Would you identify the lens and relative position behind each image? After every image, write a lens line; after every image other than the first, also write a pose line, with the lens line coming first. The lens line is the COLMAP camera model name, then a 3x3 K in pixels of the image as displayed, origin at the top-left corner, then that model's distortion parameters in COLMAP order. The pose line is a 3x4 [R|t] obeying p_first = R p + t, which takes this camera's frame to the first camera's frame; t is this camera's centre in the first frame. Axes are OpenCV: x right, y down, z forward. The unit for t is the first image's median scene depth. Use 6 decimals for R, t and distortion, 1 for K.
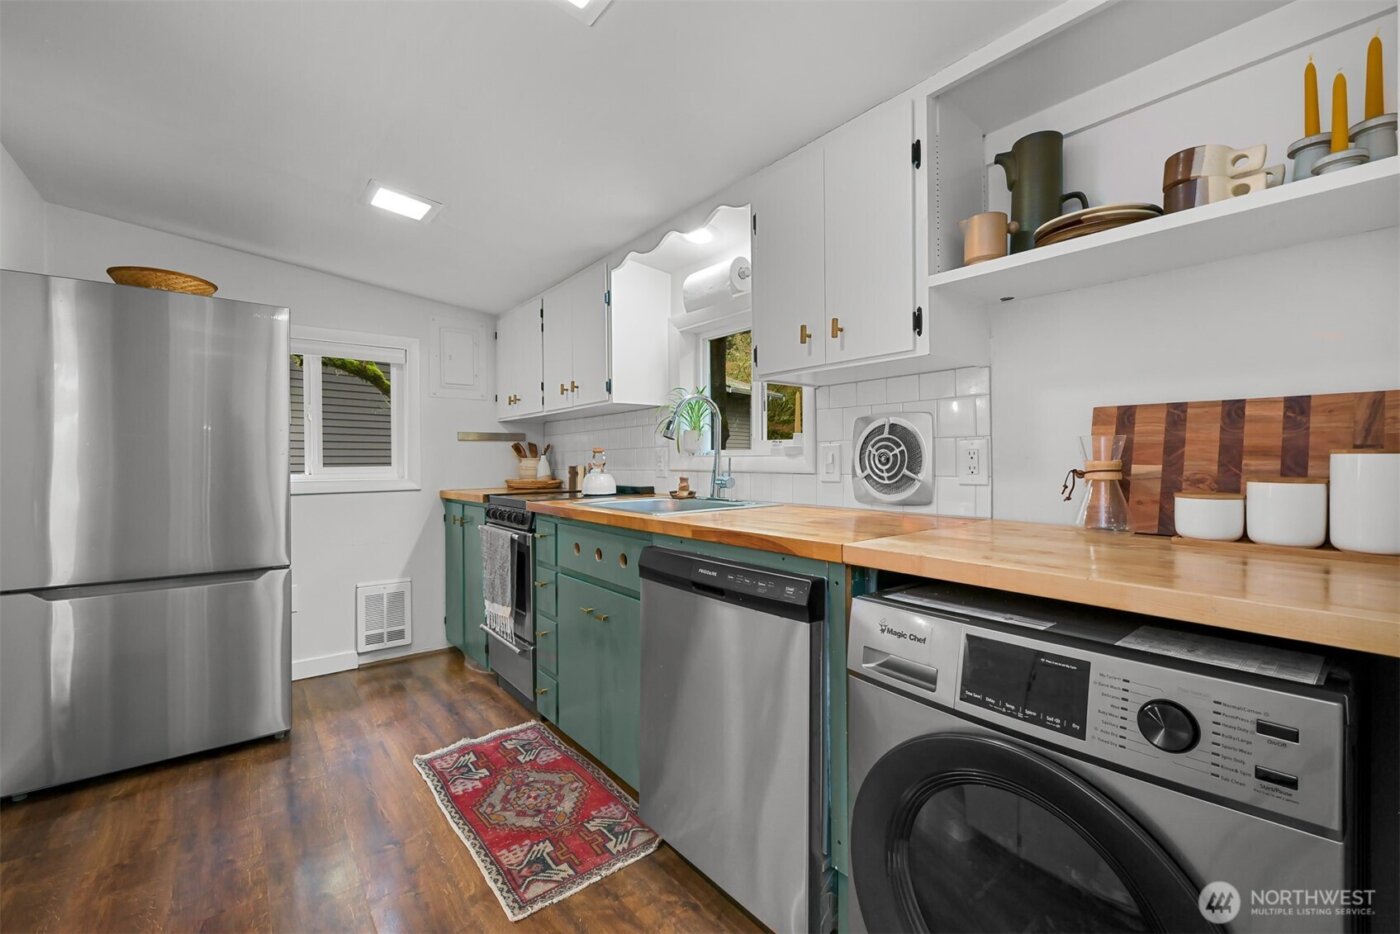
lens RADIAL K [[588.0, 0, 703.8], [0, 588.0, 466.5], [0, 0, 1]] dist [-0.000294, -0.000022]
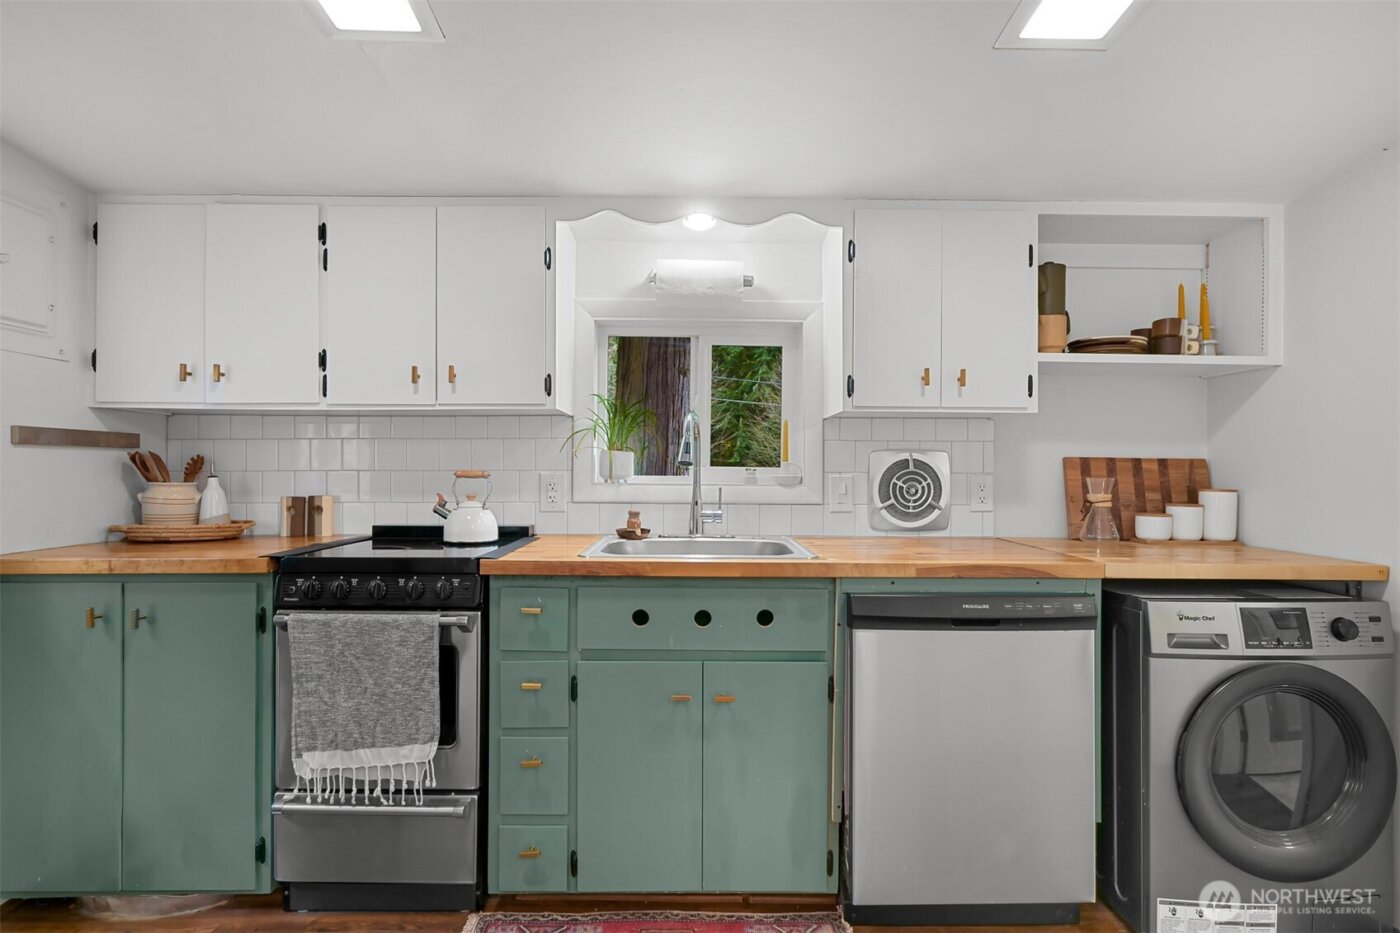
lens RADIAL K [[703.1, 0, 700.6], [0, 703.1, 470.4], [0, 0, 1]] dist [0.000717, 0.000344]
pose [[0.616807, 0.009412, 0.787058, -1.020298], [-0.000512, 0.999933, -0.011556, -0.036155], [-0.787114, 0.006725, 0.616771, 0.494965]]
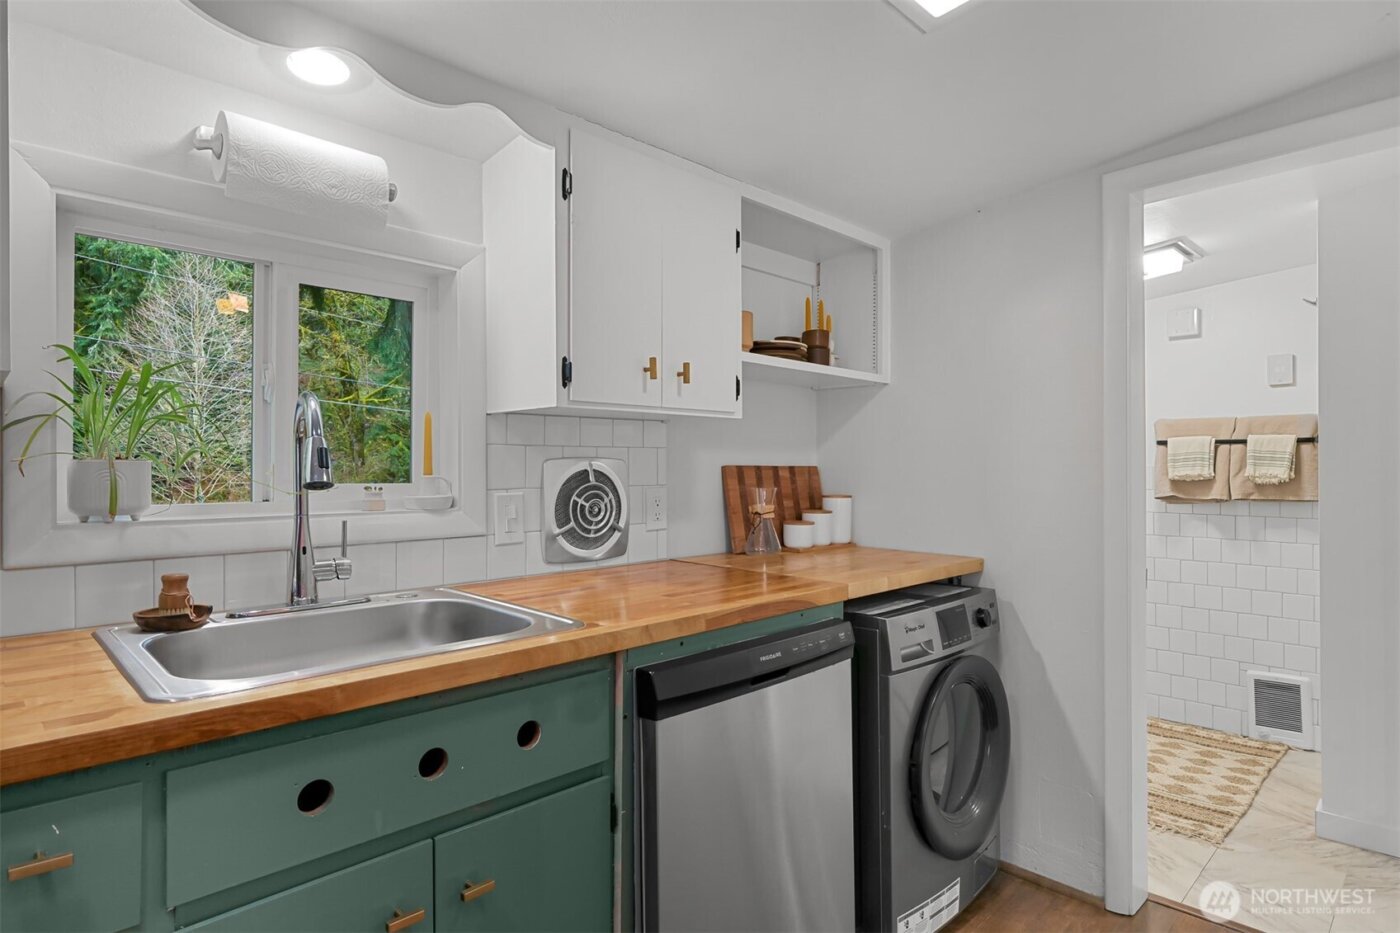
lens RADIAL K [[756.9, 0, 709.5], [0, 756.9, 467.5], [0, 0, 1]] dist [0.000439, -0.001706]
pose [[-0.111673, 0.001611, 0.993744, -0.859059], [0.012530, 0.999921, -0.000213, -0.075206], [-0.993666, 0.012427, -0.111685, 0.969227]]
